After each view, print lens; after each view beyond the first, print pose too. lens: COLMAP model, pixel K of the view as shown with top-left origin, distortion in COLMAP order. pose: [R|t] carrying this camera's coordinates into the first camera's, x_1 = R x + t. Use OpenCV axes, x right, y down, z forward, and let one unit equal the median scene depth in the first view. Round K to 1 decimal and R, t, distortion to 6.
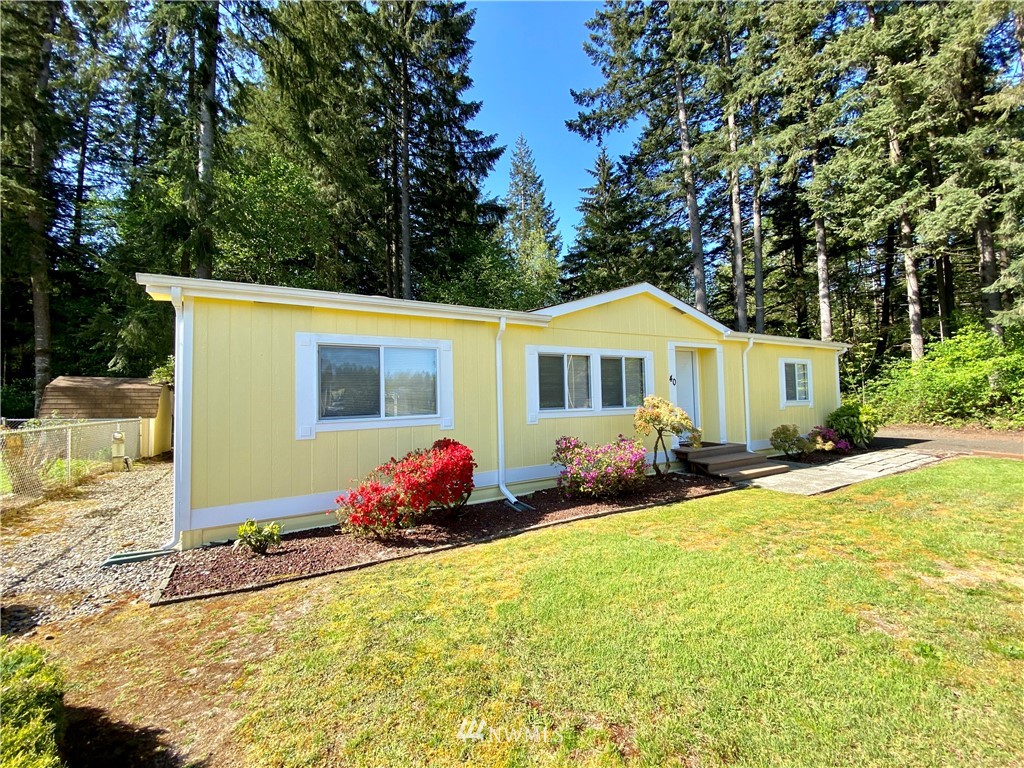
lens RADIAL K [[412.7, 0, 514.3], [0, 412.7, 385.7], [0, 0, 1]] dist [0.017821, -0.017622]
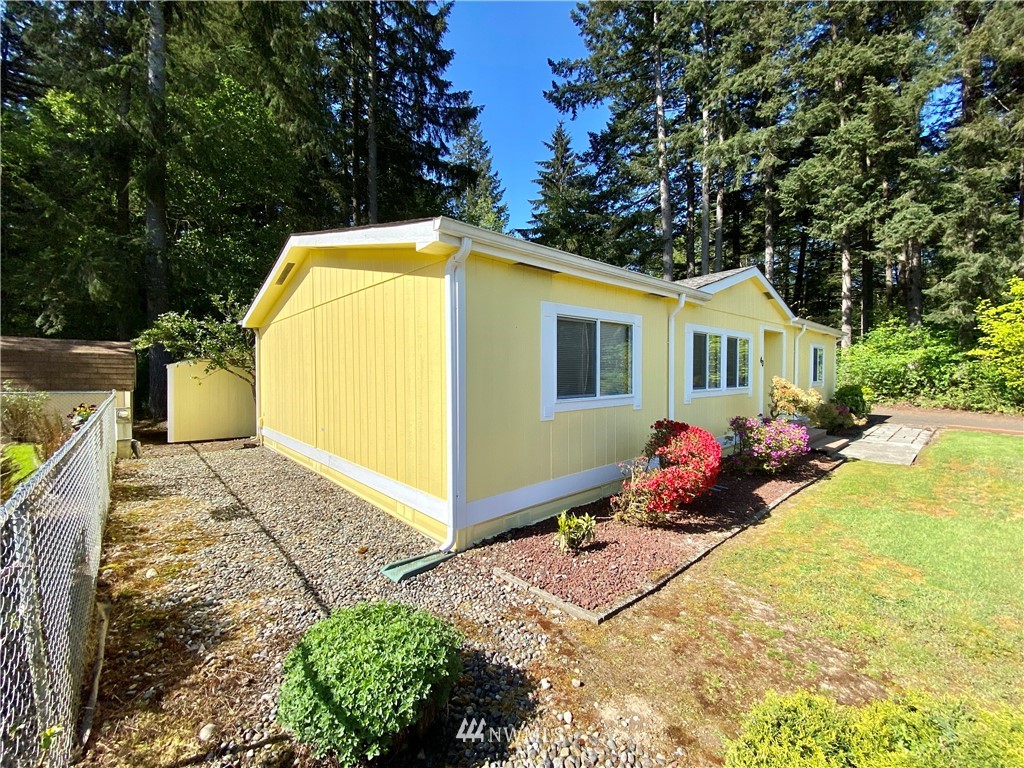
lens RADIAL K [[413.1, 0, 511.5], [0, 413.1, 382.4], [0, 0, 1]] dist [0.020028, -0.020780]
pose [[0.977873, 0.014319, 0.208708, -0.290810], [-0.025953, 0.998251, 0.053109, -0.000701], [-0.207582, -0.057350, 0.976535, 0.052235]]
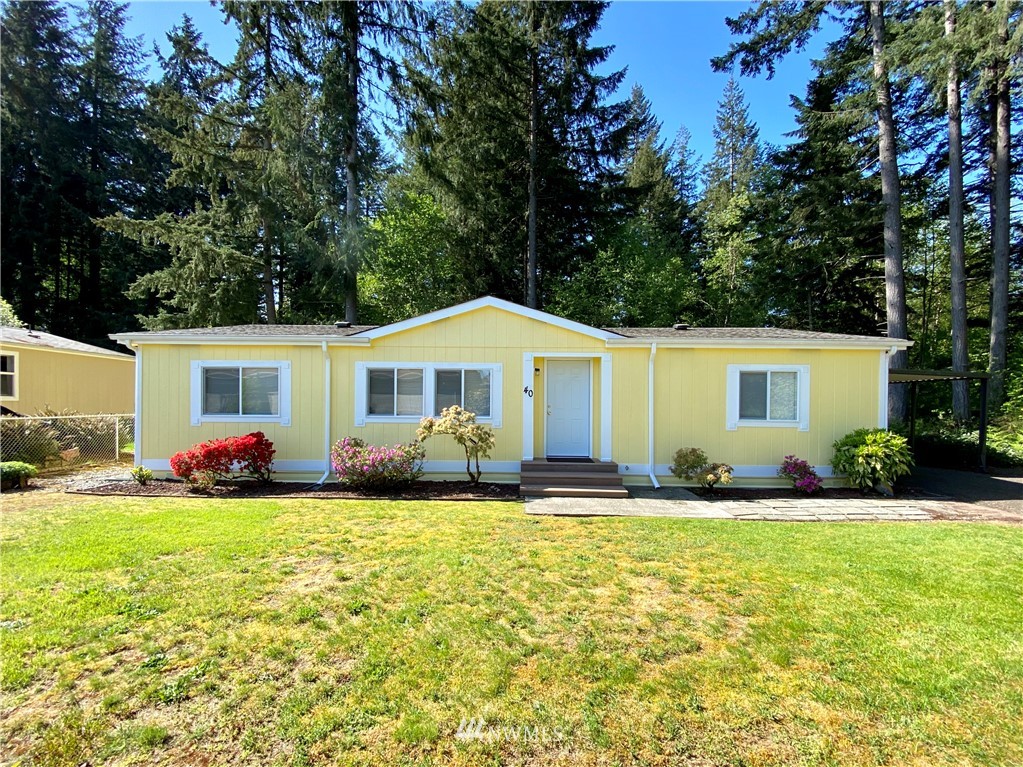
lens RADIAL K [[436.5, 0, 514.2], [0, 436.5, 427.5], [0, 0, 1]] dist [0.024879, -0.025367]
pose [[0.859534, 0.056320, -0.507966, 0.547148], [-0.011491, 0.995788, 0.090963, -0.014706], [0.510949, -0.072349, 0.856561, 0.057938]]
